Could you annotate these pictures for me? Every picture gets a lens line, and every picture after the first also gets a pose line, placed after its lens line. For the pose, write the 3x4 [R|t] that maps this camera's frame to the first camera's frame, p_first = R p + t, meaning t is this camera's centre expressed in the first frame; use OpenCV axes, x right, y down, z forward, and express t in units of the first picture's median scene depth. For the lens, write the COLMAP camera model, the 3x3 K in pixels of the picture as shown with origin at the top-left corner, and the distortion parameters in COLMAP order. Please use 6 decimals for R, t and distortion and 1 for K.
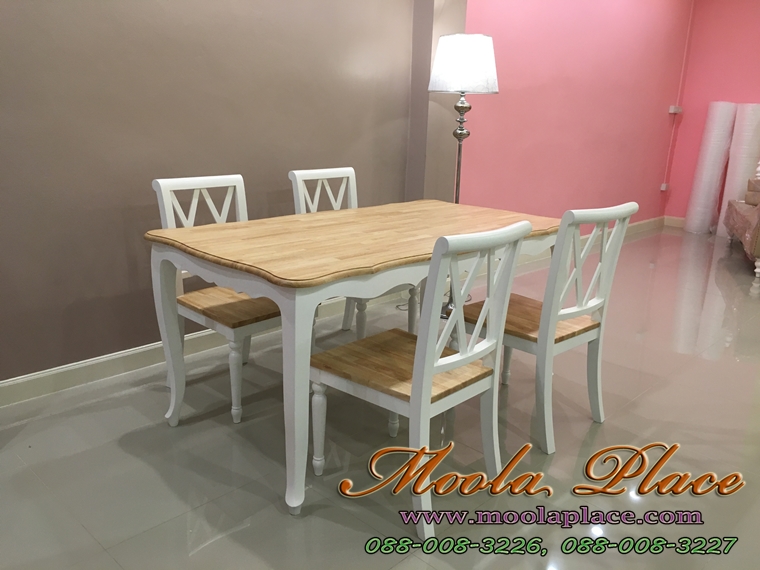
lens RADIAL K [[648.4, 0, 380.9], [0, 648.4, 281.8], [0, 0, 1]] dist [0.094940, -0.132586]
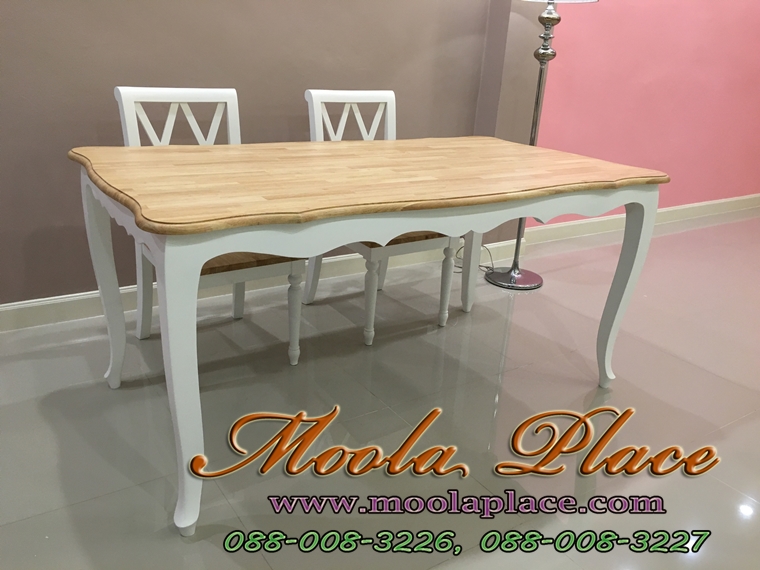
lens RADIAL K [[648.4, 0, 380.9], [0, 648.4, 281.8], [0, 0, 1]] dist [0.094940, -0.132586]
pose [[0.976552, 0.095877, -0.192752, 0.141984], [-0.080543, 0.993044, 0.085891, -0.011446], [0.199646, -0.068352, 0.977481, 0.227676]]
